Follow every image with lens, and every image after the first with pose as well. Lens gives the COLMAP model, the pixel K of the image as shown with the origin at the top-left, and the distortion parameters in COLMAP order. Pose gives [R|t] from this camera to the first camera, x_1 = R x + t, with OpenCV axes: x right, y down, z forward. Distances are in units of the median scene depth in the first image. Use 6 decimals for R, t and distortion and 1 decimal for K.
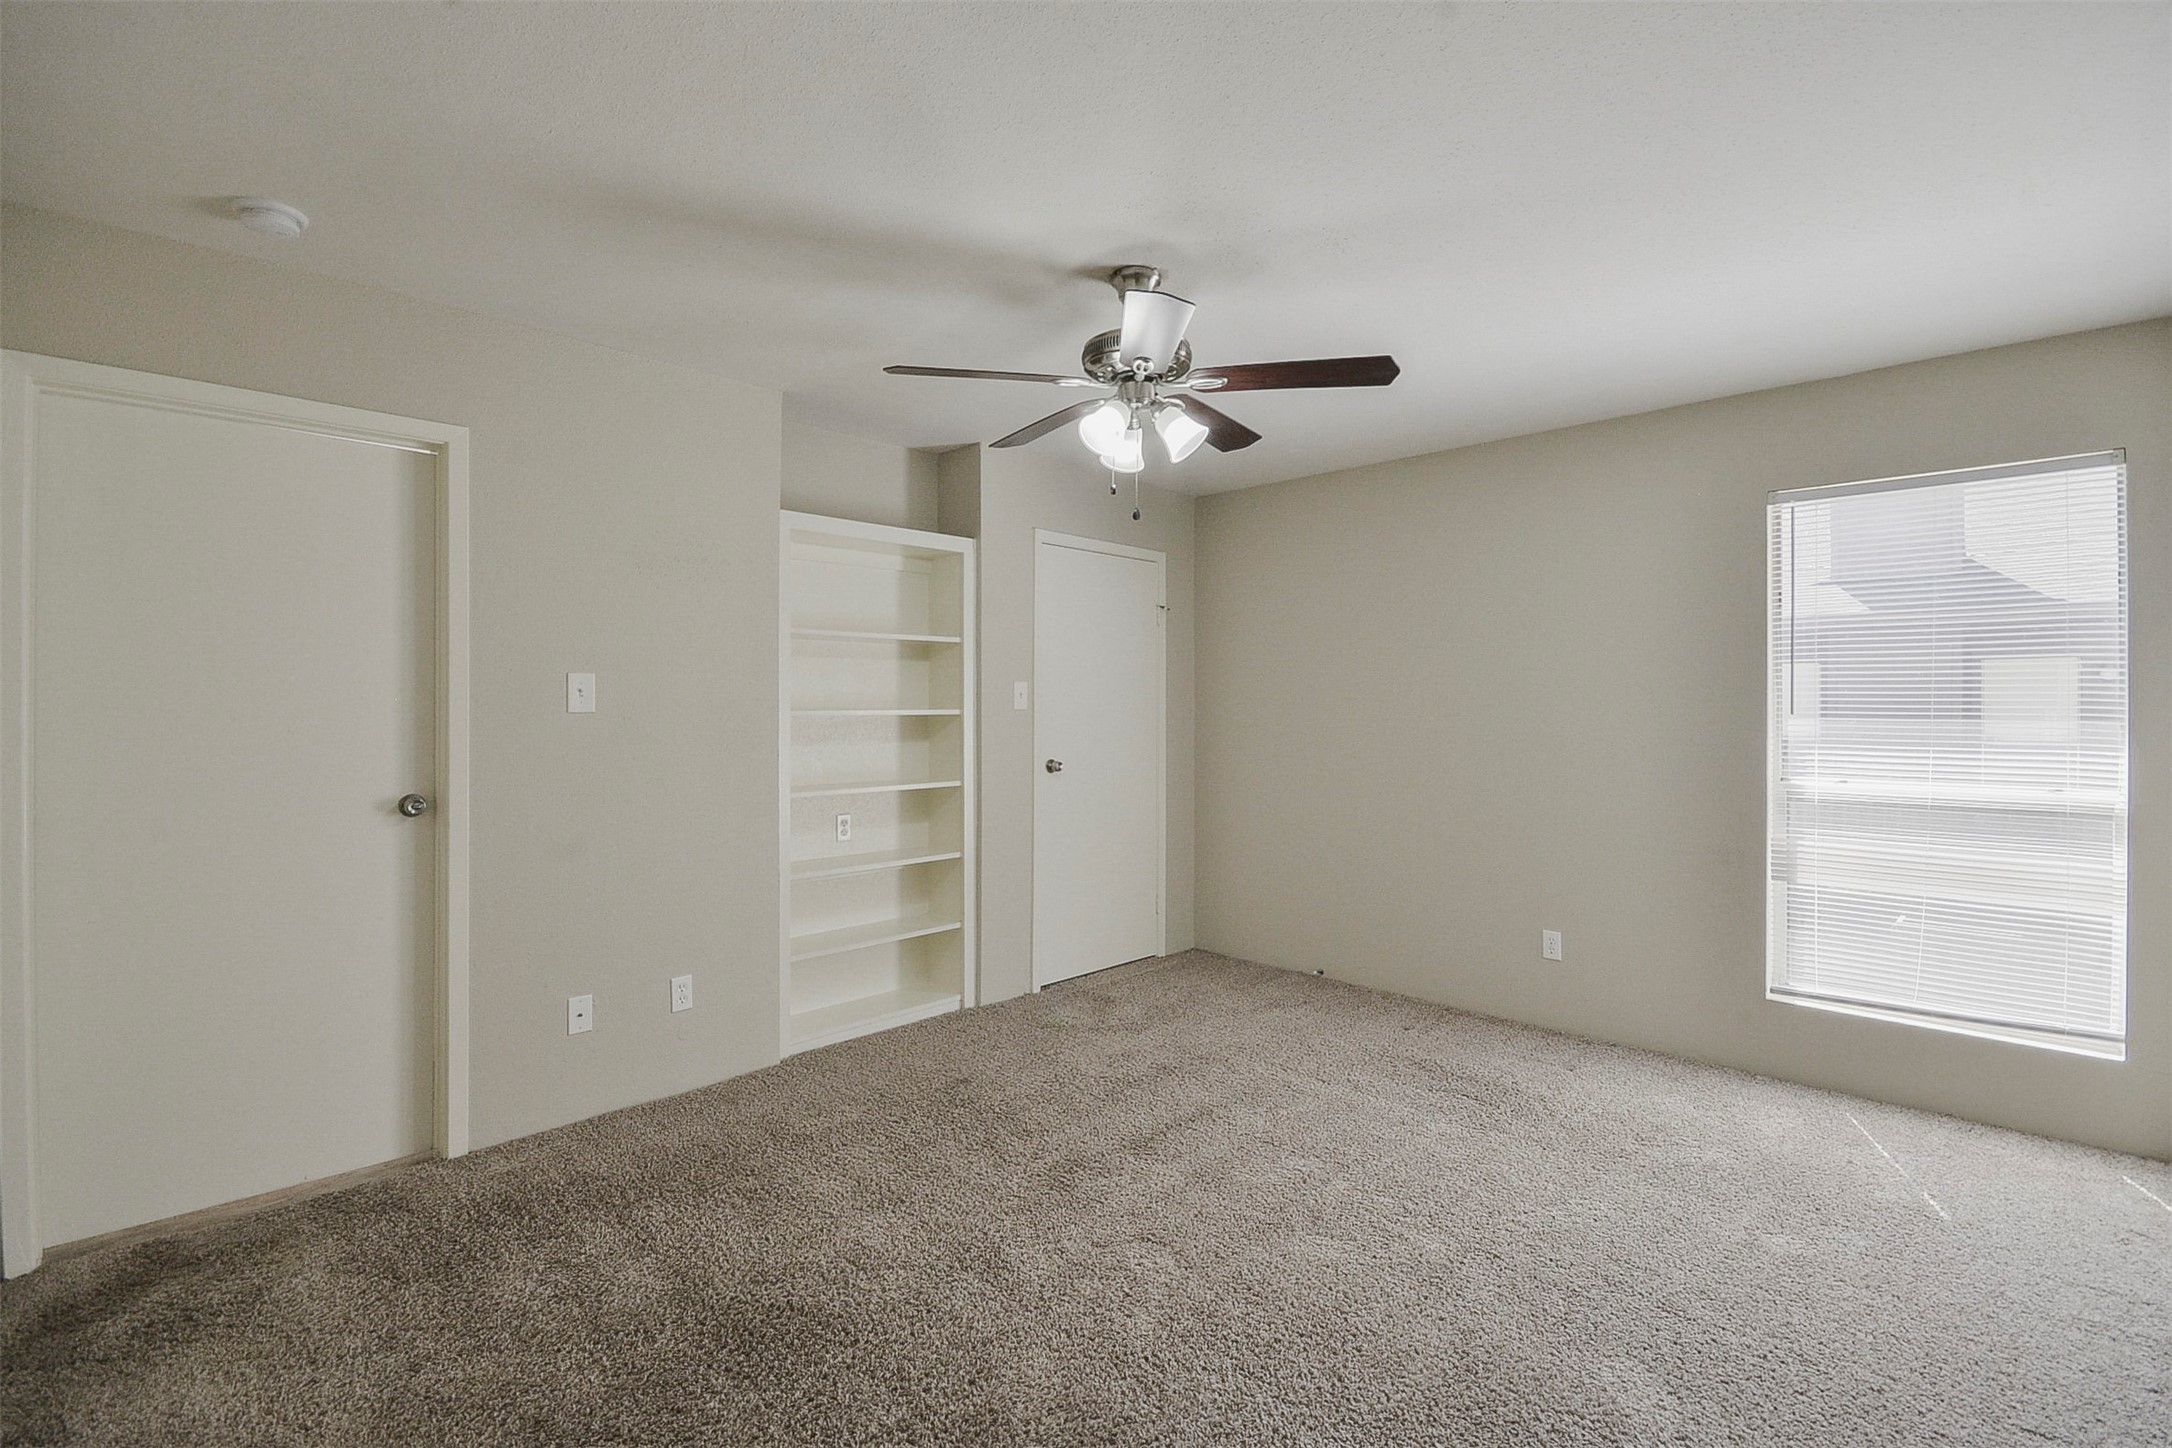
lens RADIAL K [[955.9, 0, 1081.4], [0, 955.9, 713.1], [0, 0, 1]] dist [0.002408, -0.005470]
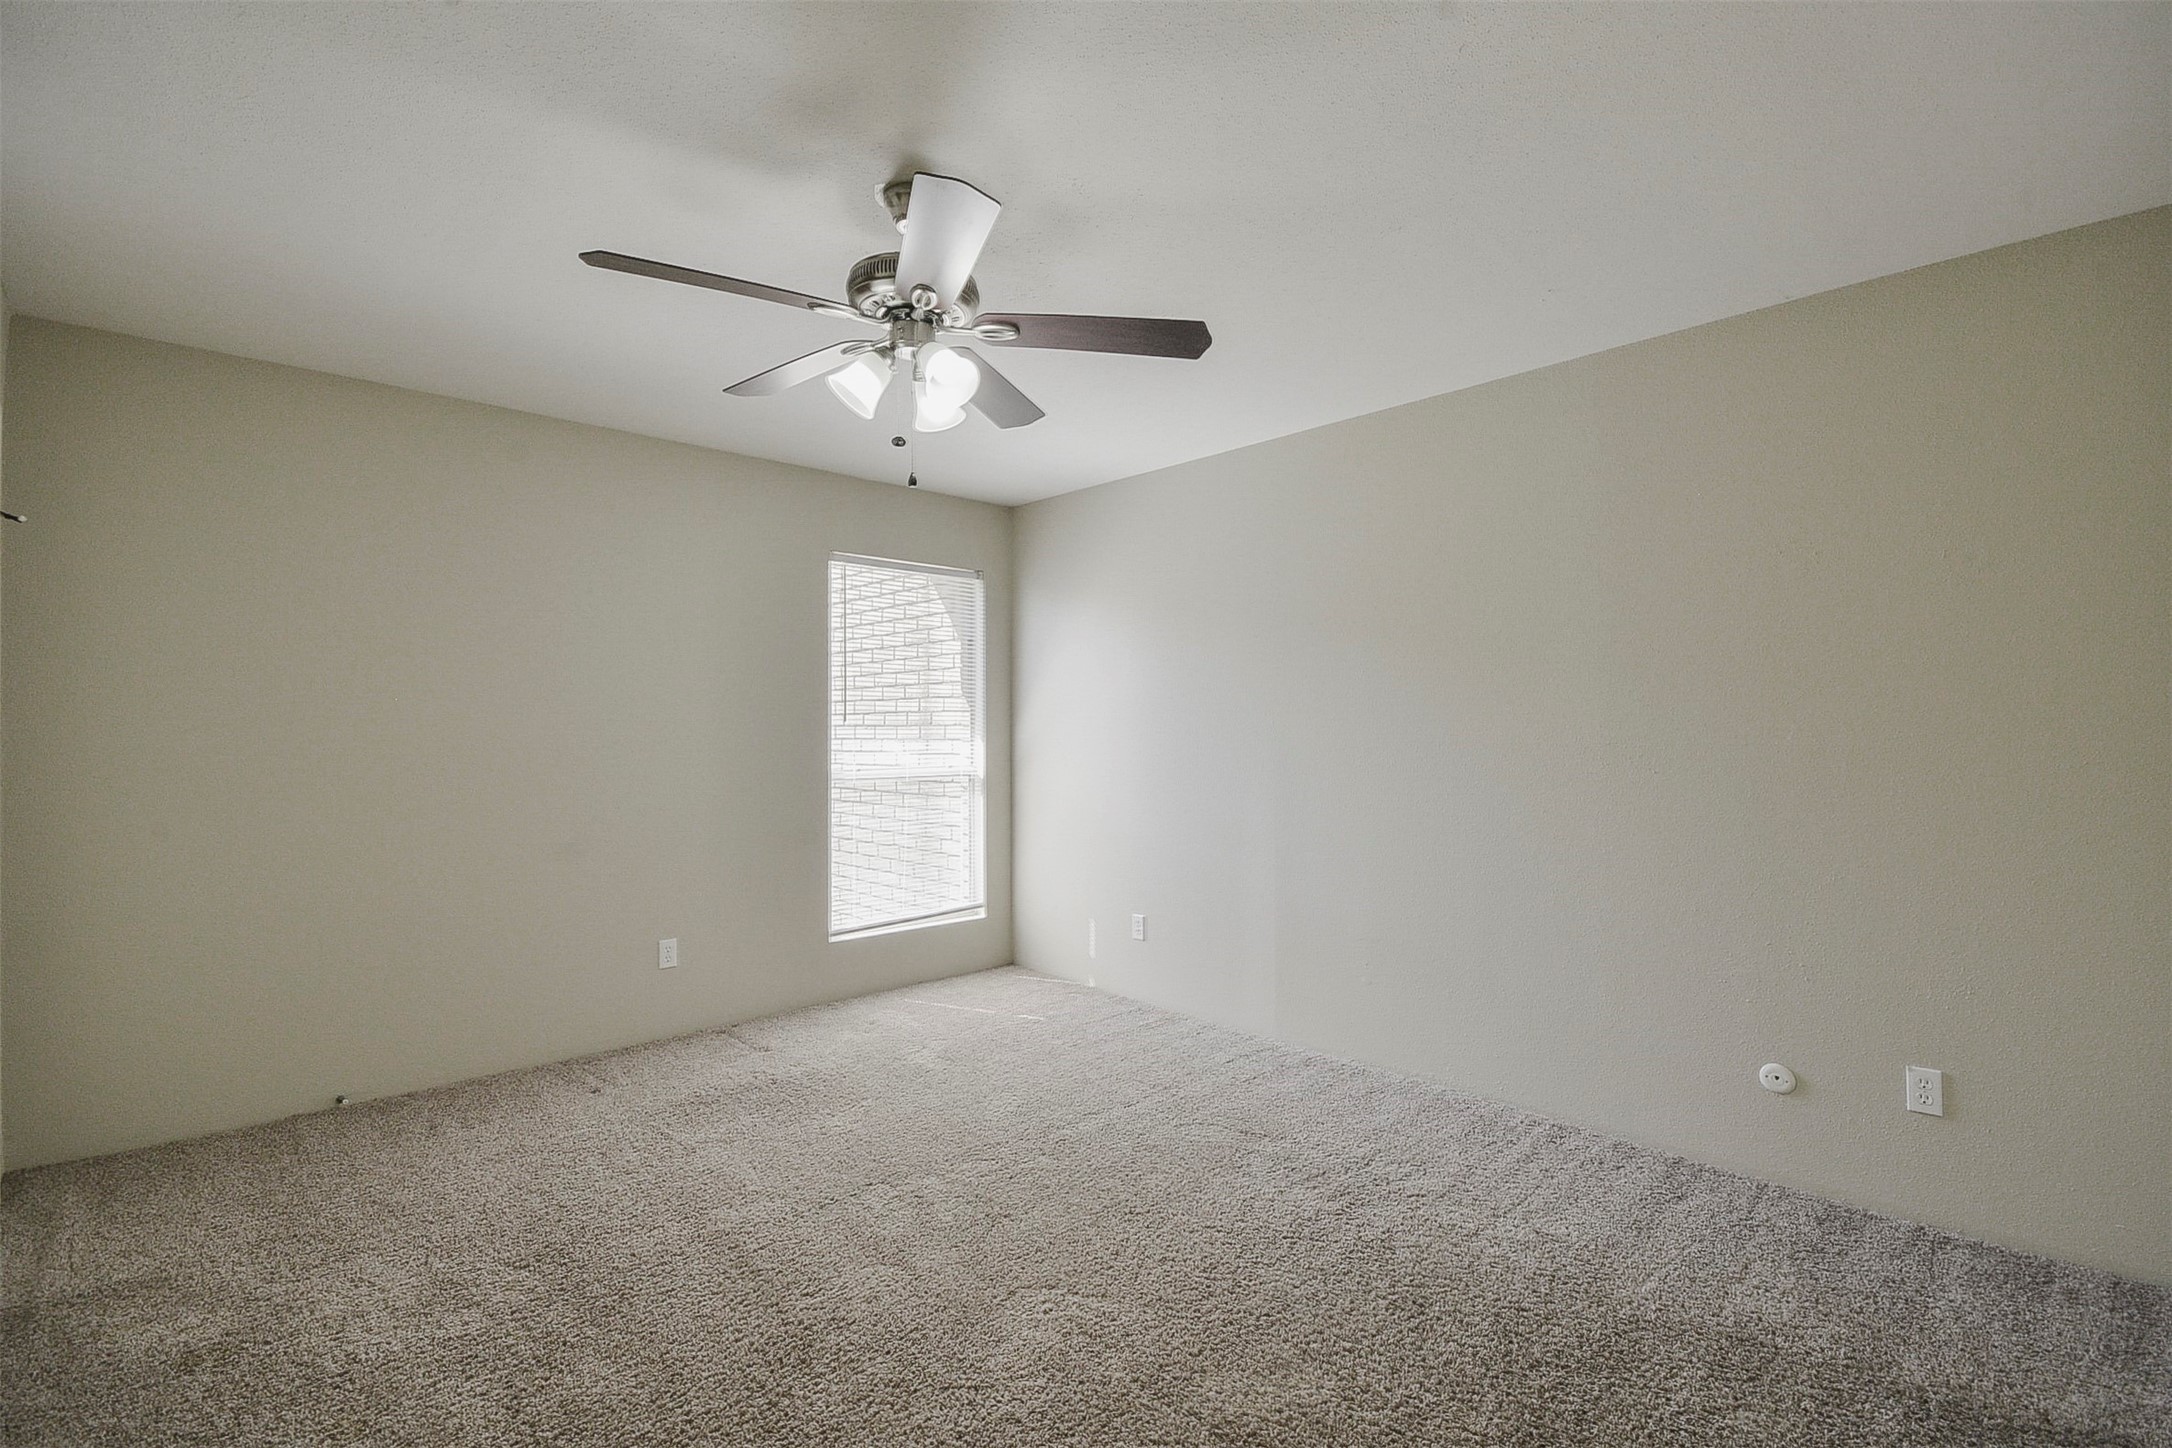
lens RADIAL K [[955.9, 0, 1081.4], [0, 955.9, 713.1], [0, 0, 1]] dist [0.002408, -0.005470]
pose [[0.082970, 0.001905, 0.996550, -0.543465], [0.008710, 0.999959, -0.002637, -0.004469], [-0.996514, 0.008899, 0.082950, 0.552563]]
